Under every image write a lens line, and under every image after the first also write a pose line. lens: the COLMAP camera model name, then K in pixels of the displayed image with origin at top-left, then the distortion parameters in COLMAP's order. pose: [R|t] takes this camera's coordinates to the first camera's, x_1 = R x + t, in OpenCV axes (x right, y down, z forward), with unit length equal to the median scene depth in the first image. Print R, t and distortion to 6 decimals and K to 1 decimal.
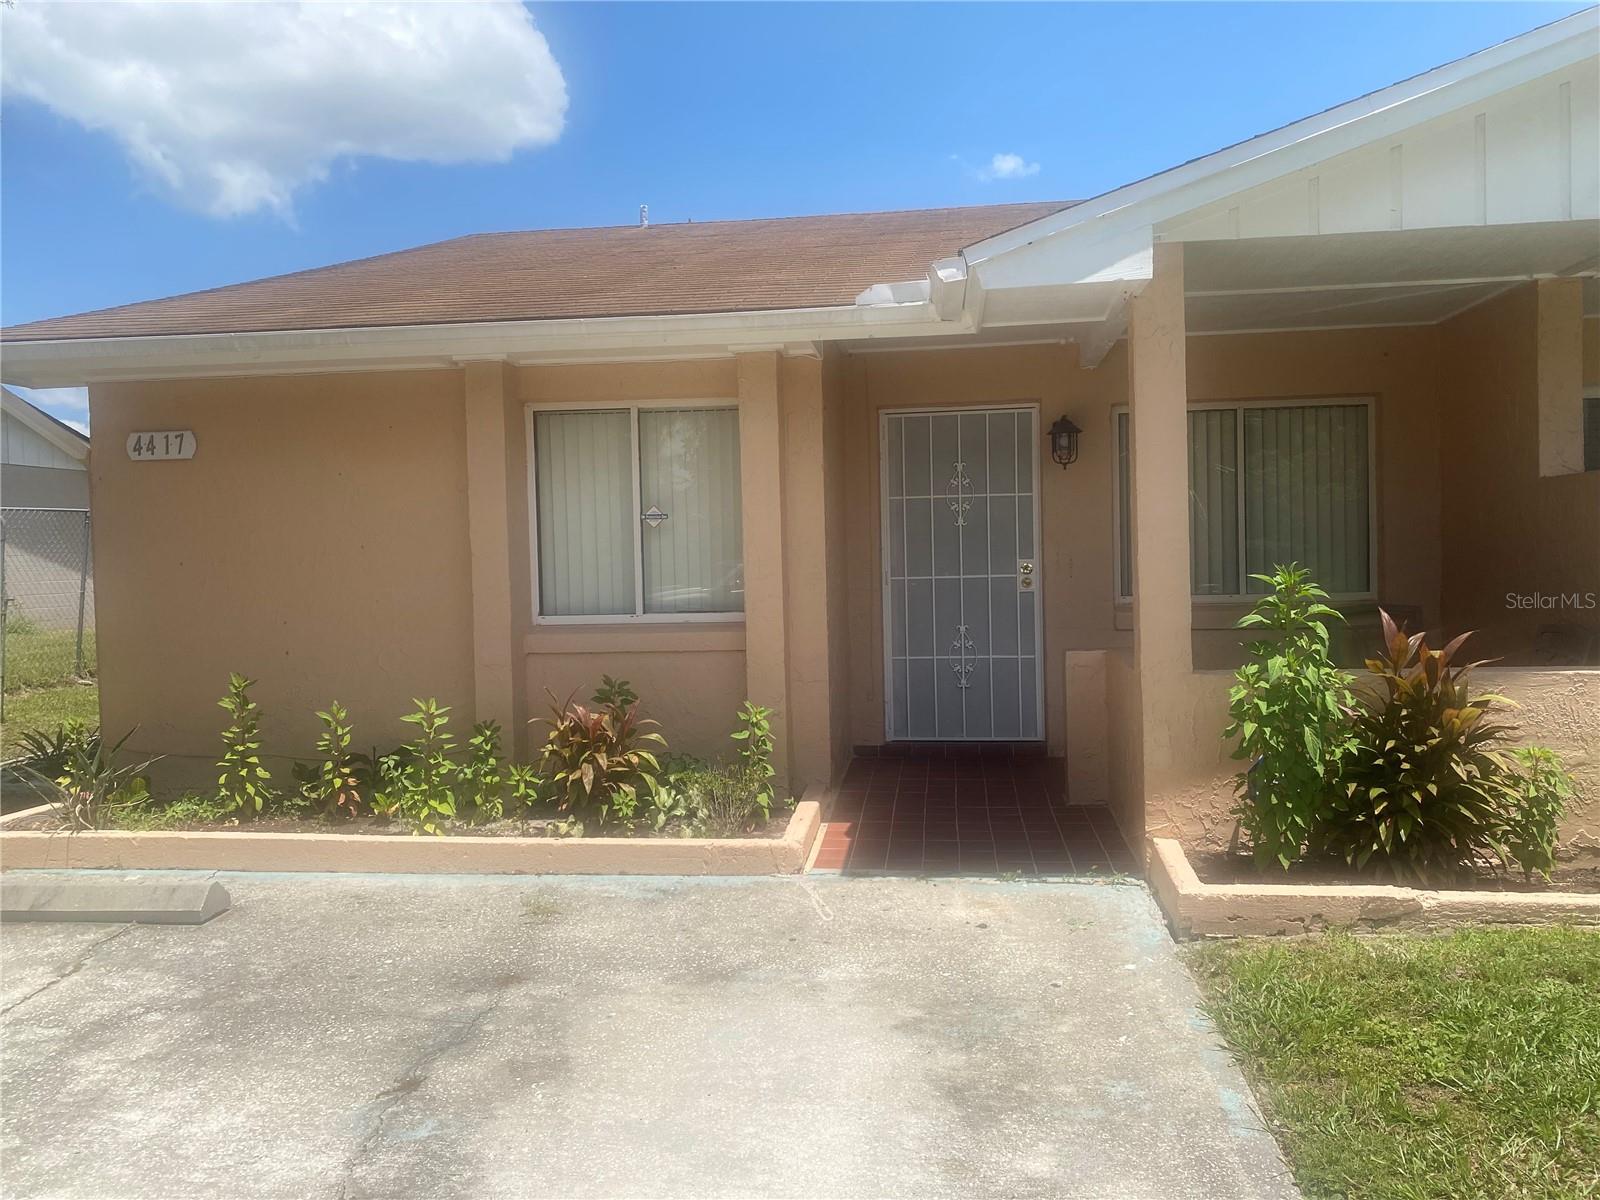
lens RADIAL K [[1185.3, 0, 800.0], [0, 1185.3, 600.0], [0, 0, 1]] dist [0.057928, -0.004142]
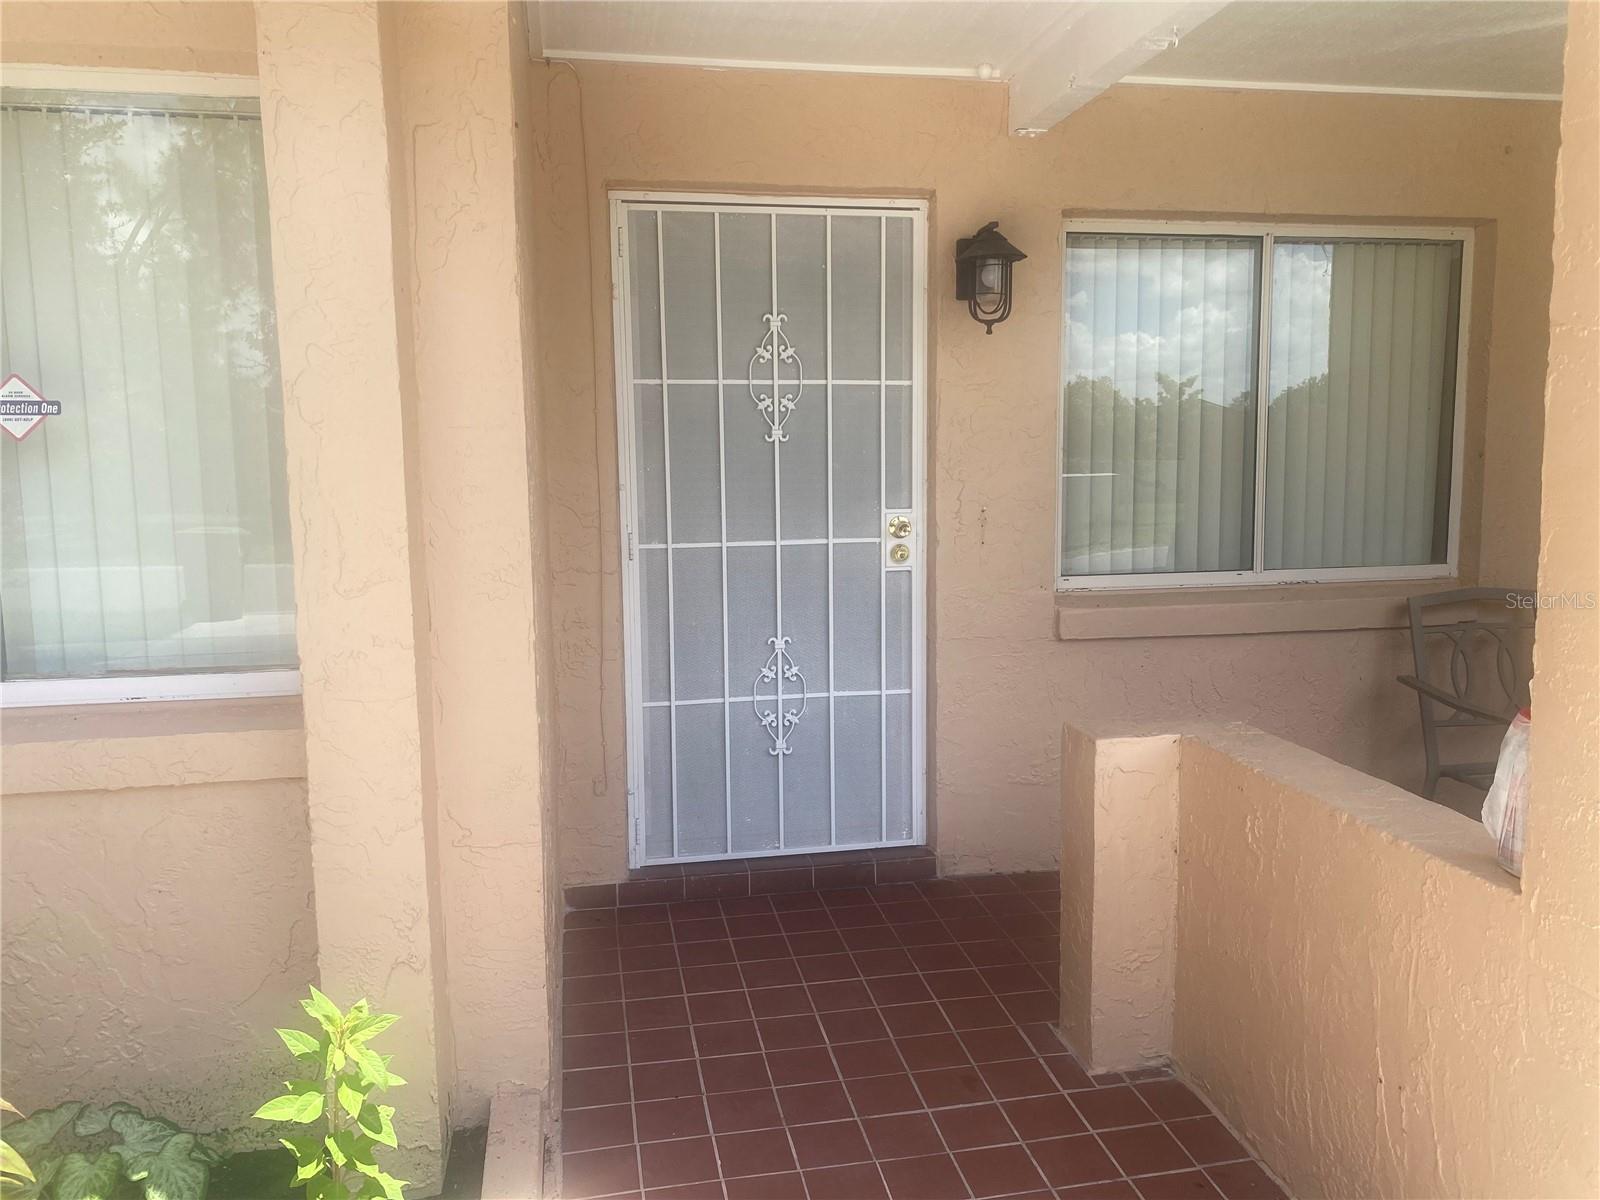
lens RADIAL K [[1185.3, 0, 800.0], [0, 1185.3, 600.0], [0, 0, 1]] dist [0.057928, -0.004142]
pose [[0.949956, -0.025392, 0.311351, -0.014213], [0.000110, 0.996718, 0.080949, -0.036537], [-0.312384, -0.076863, 0.946841, 0.516461]]
